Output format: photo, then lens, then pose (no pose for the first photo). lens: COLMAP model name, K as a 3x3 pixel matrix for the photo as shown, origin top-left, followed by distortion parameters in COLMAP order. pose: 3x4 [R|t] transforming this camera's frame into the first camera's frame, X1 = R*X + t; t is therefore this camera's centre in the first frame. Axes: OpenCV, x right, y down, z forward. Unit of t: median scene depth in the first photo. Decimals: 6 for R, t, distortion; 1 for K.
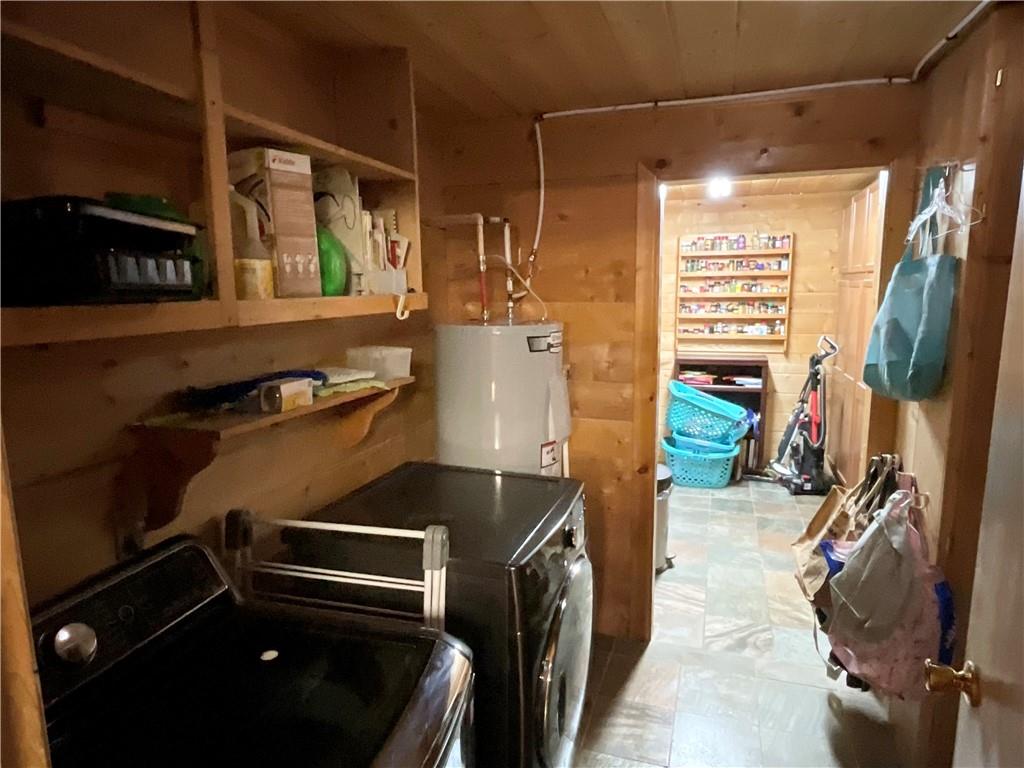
lens RADIAL K [[608.1, 0, 513.2], [0, 608.1, 385.3], [0, 0, 1]] dist [-0.017051, 0.001055]
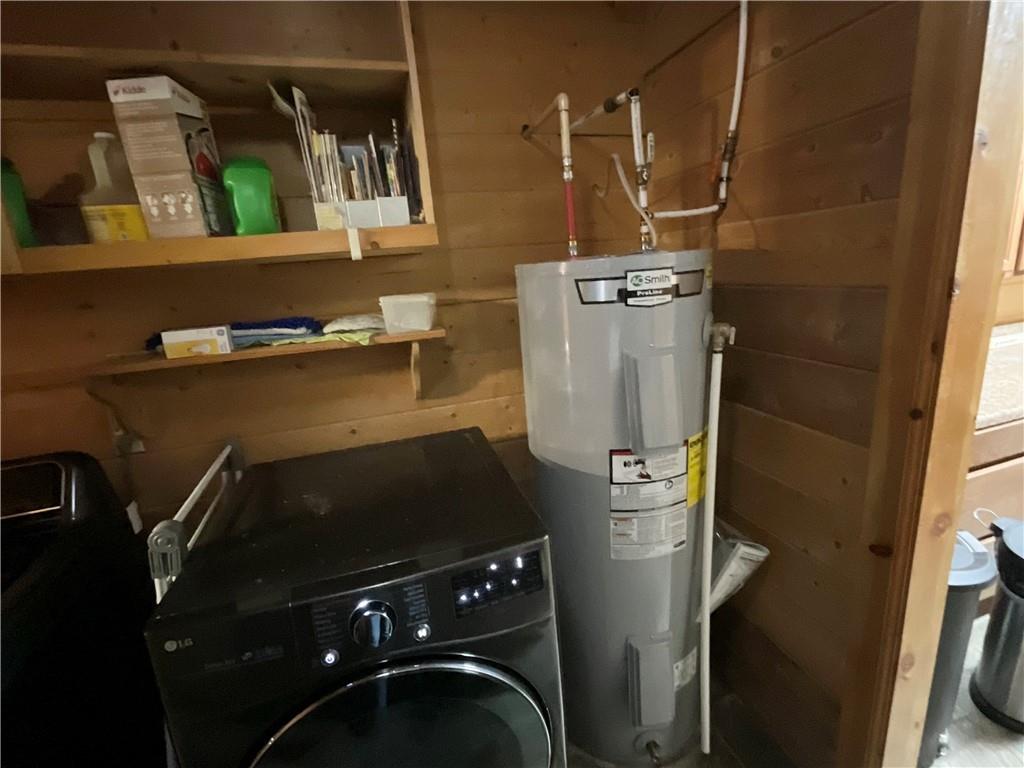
lens RADIAL K [[459.5, 0, 512.2], [0, 459.5, 382.3], [0, 0, 1]] dist [-0.008396, 0.000886]
pose [[0.584479, 0.171442, -0.793090, 0.505838], [-0.053978, 0.983474, 0.172818, -0.072143], [0.809611, -0.058199, 0.584074, 0.892037]]
